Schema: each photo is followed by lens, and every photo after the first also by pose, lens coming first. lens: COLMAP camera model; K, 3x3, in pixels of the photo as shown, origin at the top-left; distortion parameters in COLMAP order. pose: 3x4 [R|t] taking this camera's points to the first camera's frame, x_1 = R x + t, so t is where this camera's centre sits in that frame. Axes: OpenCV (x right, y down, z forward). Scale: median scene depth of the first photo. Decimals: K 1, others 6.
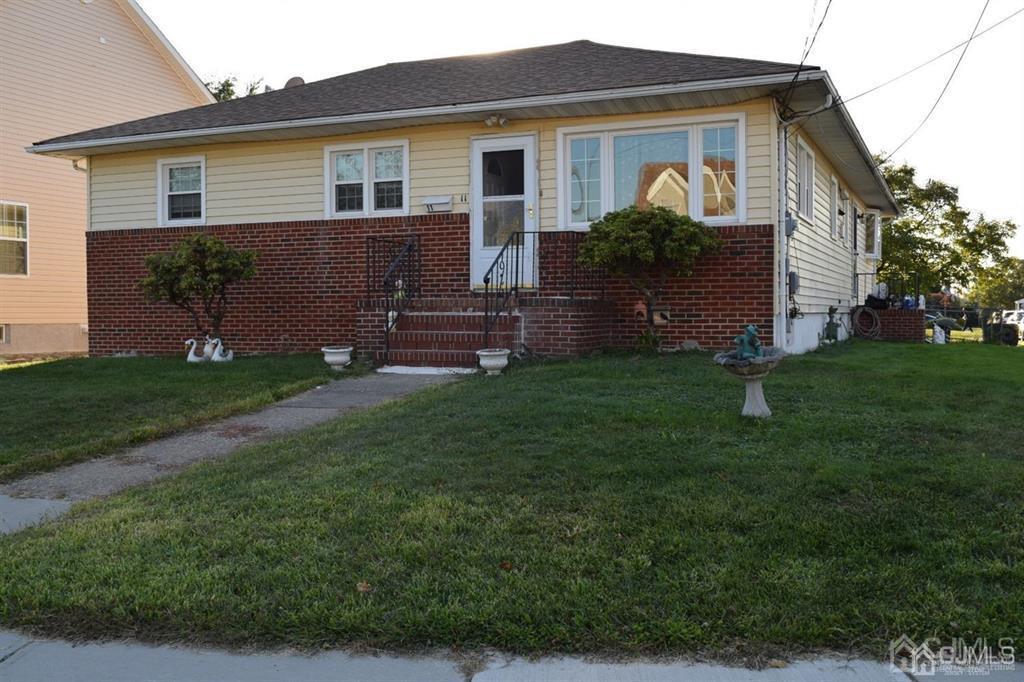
lens RADIAL K [[1003.9, 0, 512.0], [0, 1003.9, 341.0], [0, 0, 1]] dist [-0.041105, -0.001404]
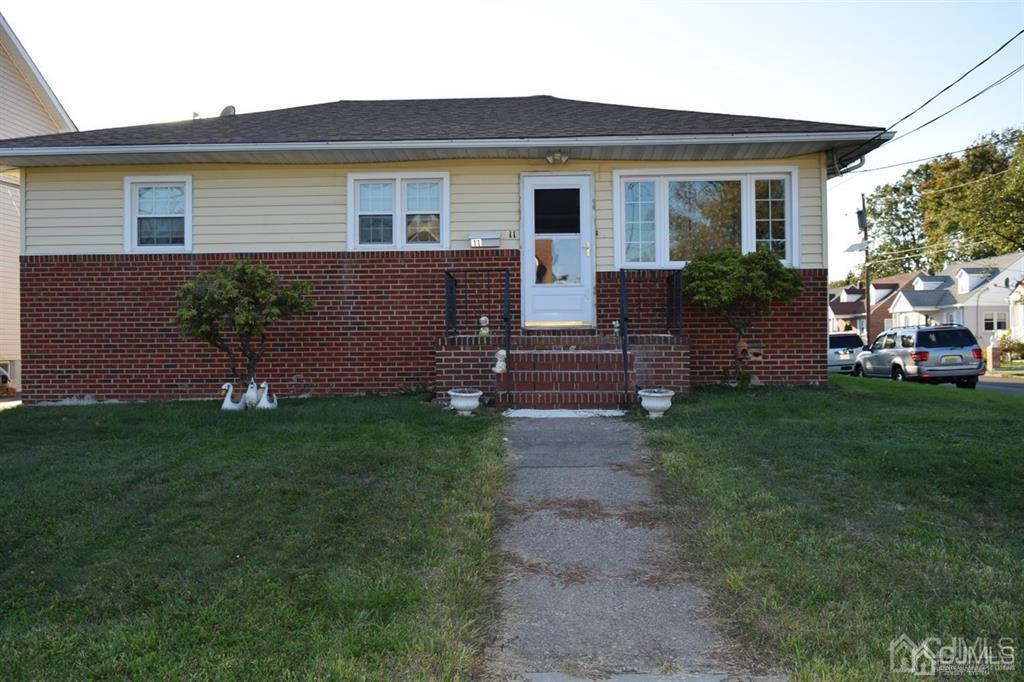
lens RADIAL K [[800.6, 0, 512.0], [0, 800.6, 341.0], [0, 0, 1]] dist [-0.012643, 0.006981]
pose [[0.937292, -0.001870, 0.348541, -0.323640], [0.013467, 0.999433, -0.030851, -0.013021], [-0.348286, 0.033610, 0.936786, 0.264004]]
